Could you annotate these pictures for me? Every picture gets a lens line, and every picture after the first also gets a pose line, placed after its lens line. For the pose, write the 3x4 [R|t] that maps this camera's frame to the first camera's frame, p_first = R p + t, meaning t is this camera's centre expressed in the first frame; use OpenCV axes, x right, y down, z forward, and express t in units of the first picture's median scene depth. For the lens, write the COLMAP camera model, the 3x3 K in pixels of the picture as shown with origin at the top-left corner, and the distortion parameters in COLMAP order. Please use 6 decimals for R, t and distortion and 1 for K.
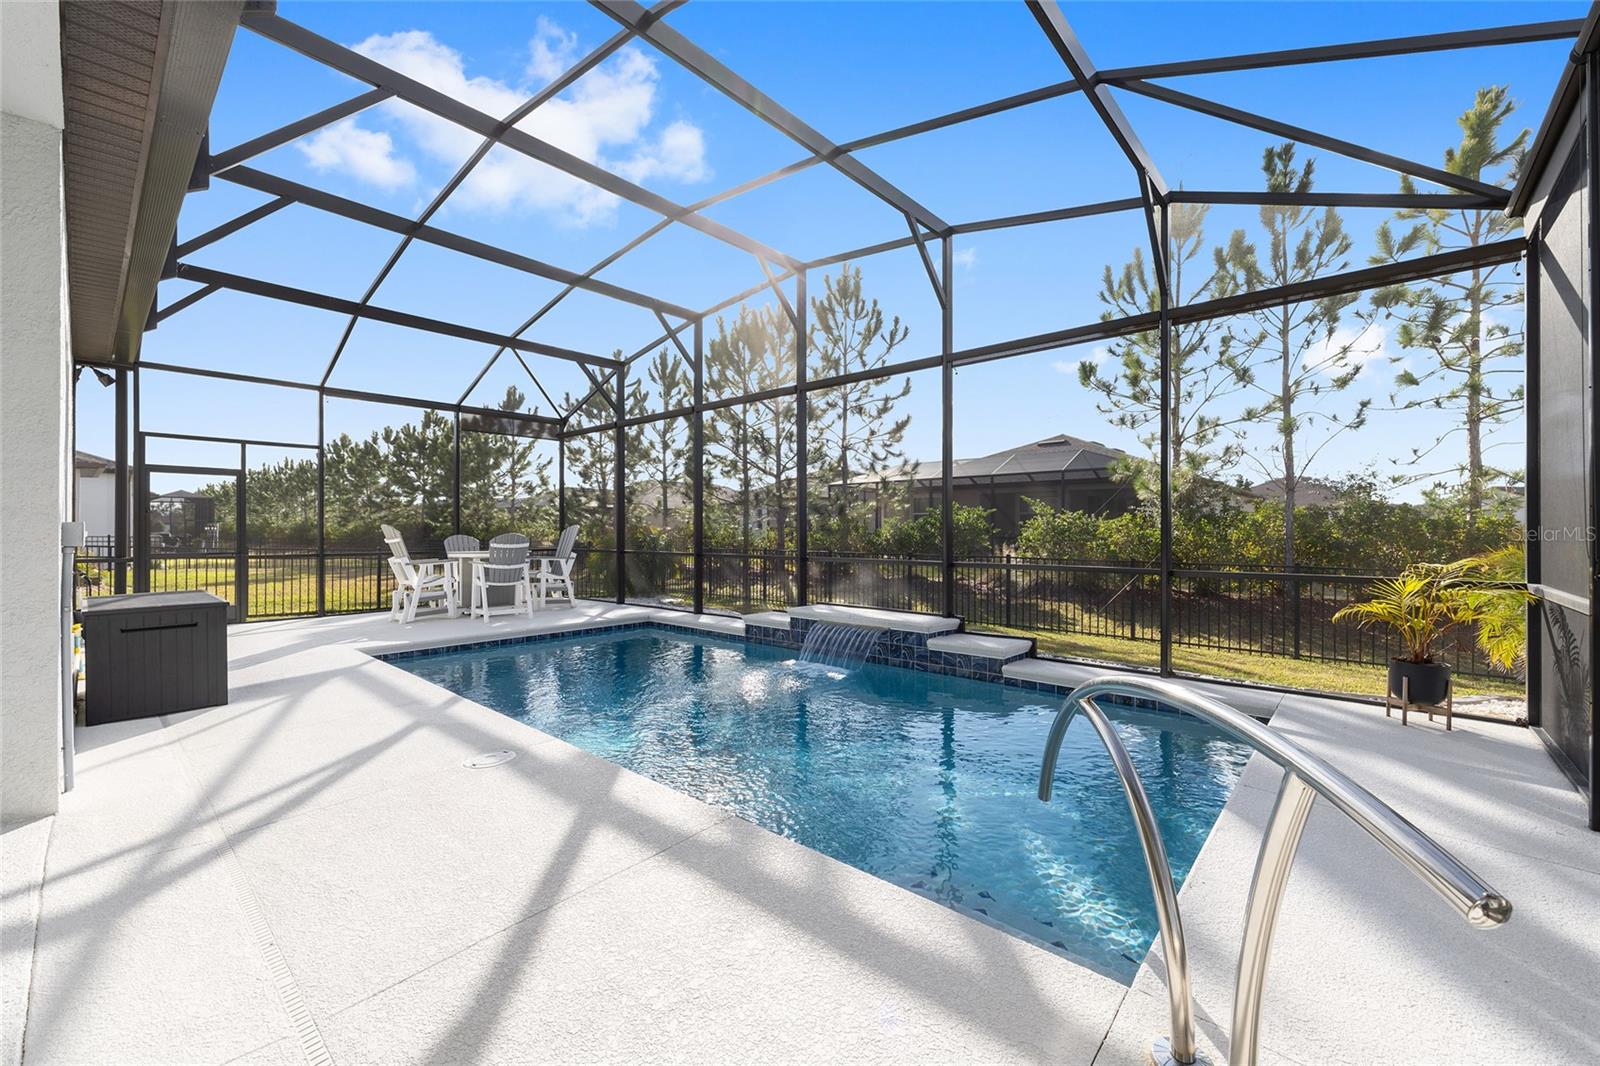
lens RADIAL K [[643.1, 0, 809.5], [0, 643.1, 525.6], [0, 0, 1]] dist [-0.002970, -0.000277]
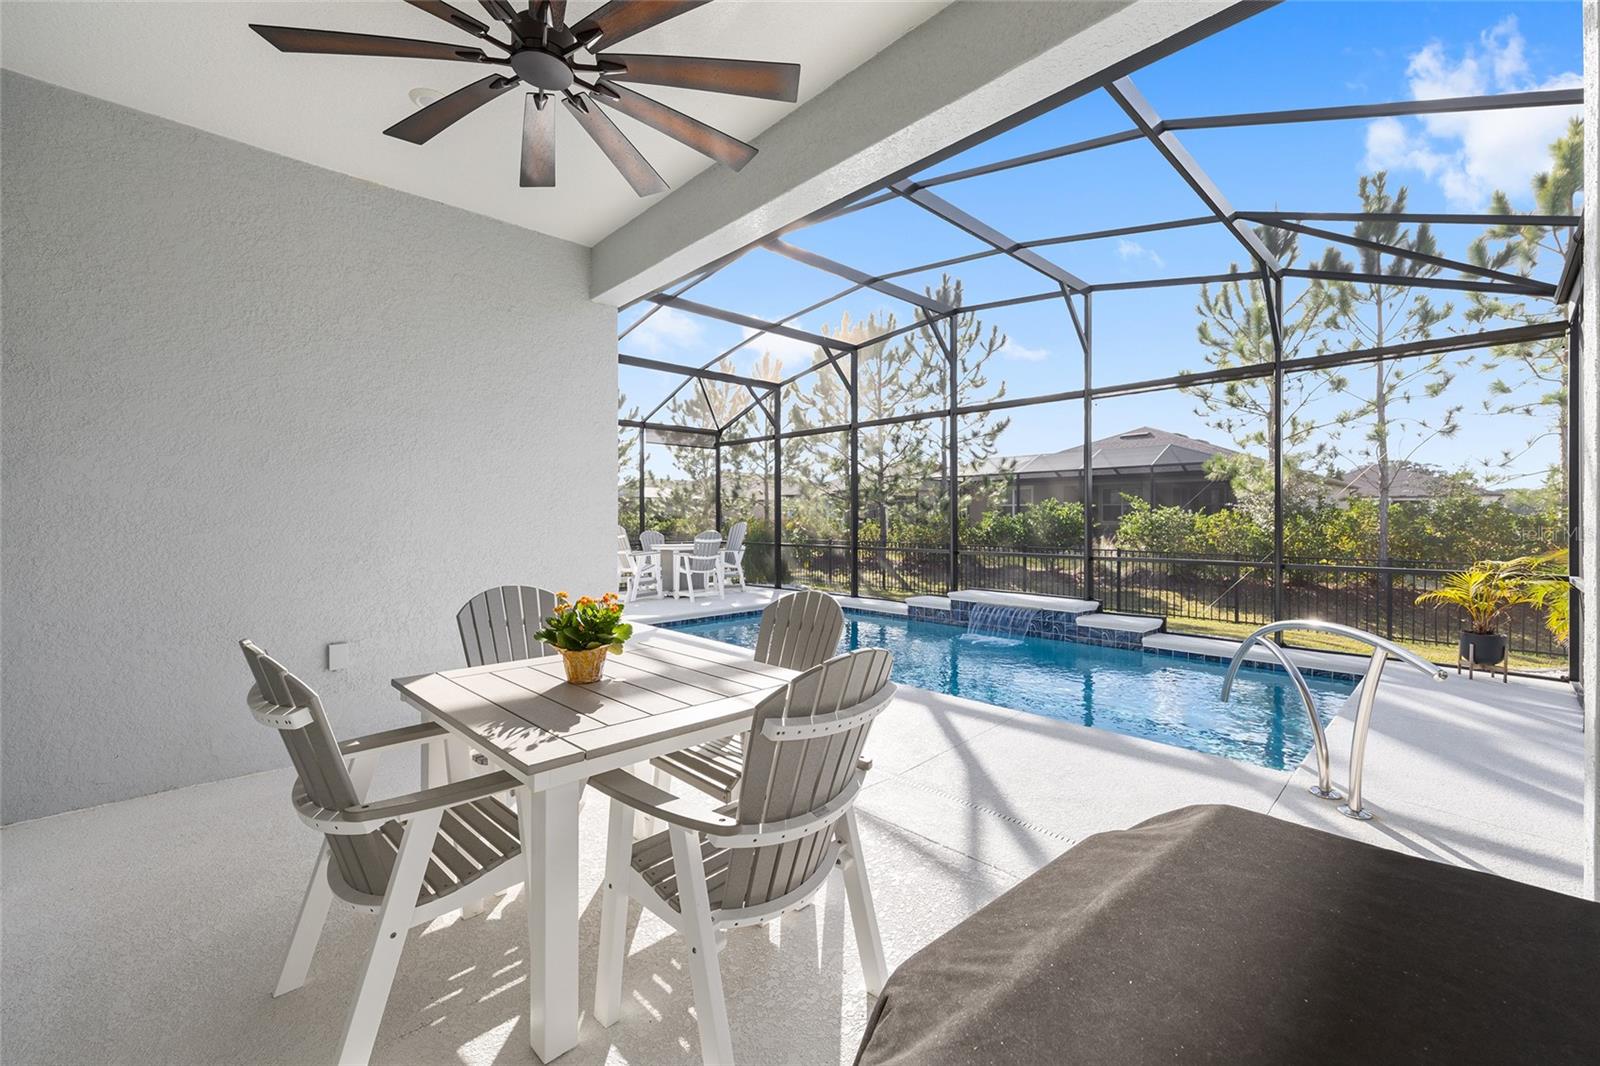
lens RADIAL K [[654.7, 0, 809.8], [0, 654.7, 513.0], [0, 0, 1]] dist [0.000251, 0.000293]
pose [[0.996810, -0.001242, -0.079796, -0.151430], [0.001268, 0.999999, 0.000280, -0.018985], [0.079796, -0.000380, 0.996811, -0.209625]]
